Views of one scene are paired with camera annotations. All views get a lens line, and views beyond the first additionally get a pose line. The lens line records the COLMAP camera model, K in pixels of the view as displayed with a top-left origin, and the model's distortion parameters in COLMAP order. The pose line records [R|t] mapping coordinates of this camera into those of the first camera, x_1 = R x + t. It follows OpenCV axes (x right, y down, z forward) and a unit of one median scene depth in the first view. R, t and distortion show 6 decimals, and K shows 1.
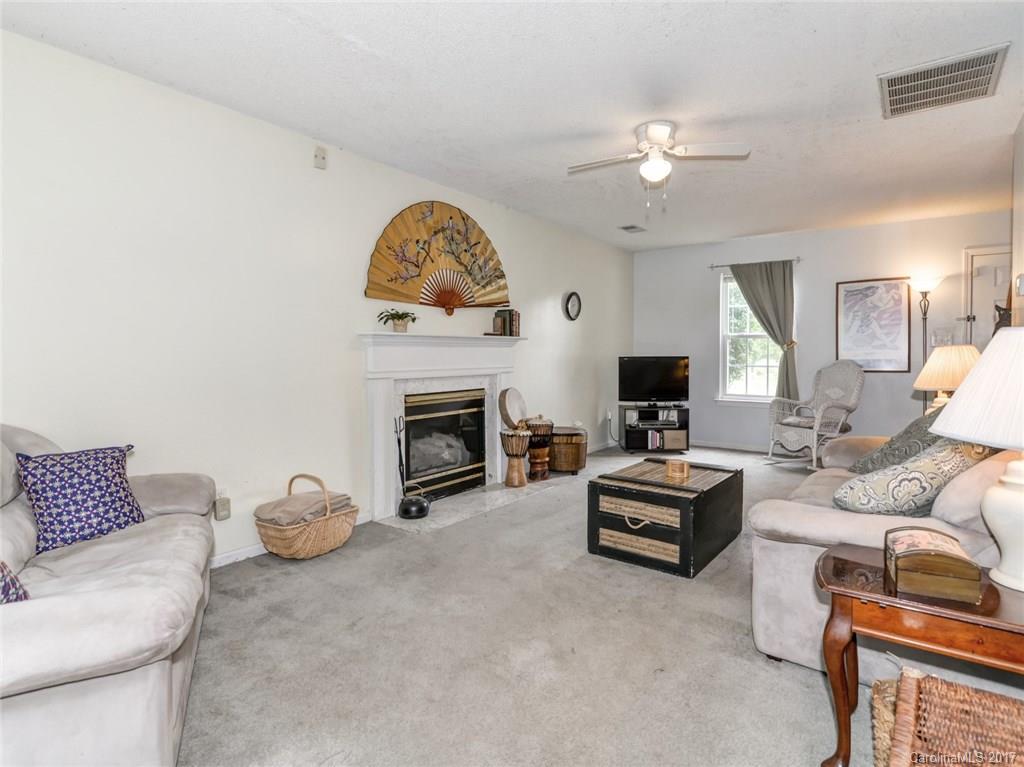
lens RADIAL K [[569.5, 0, 491.9], [0, 569.5, 372.5], [0, 0, 1]] dist [-0.001505, 0.000540]
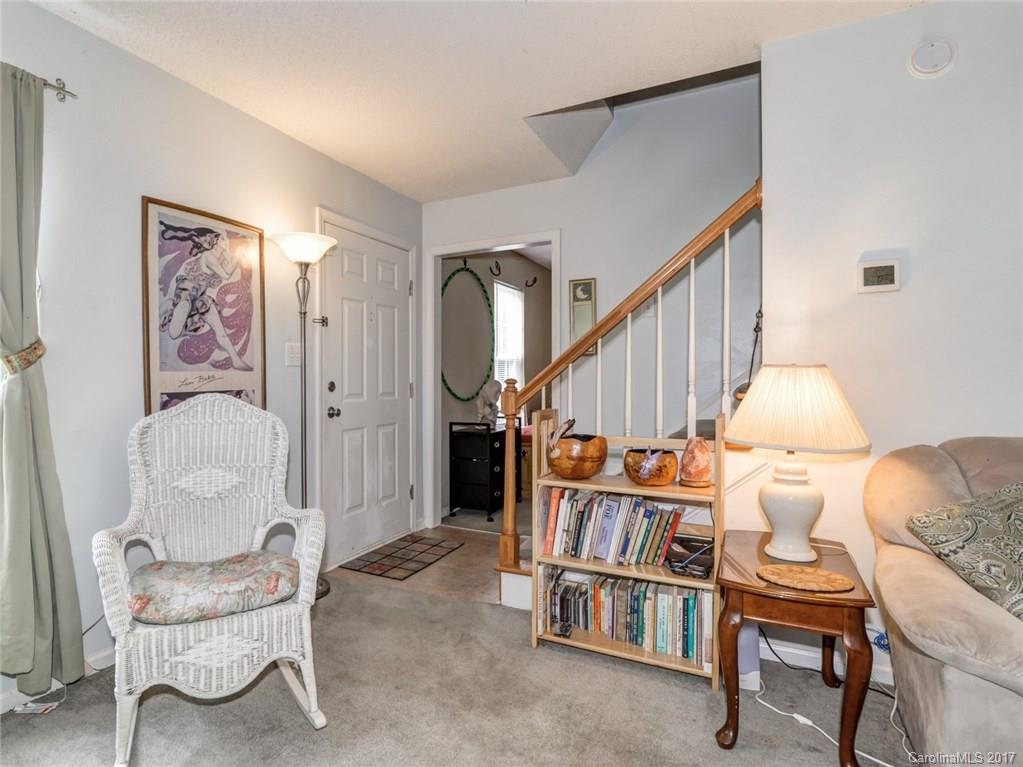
lens RADIAL K [[569.0, 0, 491.4], [0, 569.0, 372.5], [0, 0, 1]] dist [-0.001505, 0.000540]
pose [[-0.133566, 0.011974, 0.990968, 0.243987], [0.036445, 0.999310, -0.007163, -0.033753], [-0.990370, 0.035160, -0.133910, 1.053602]]
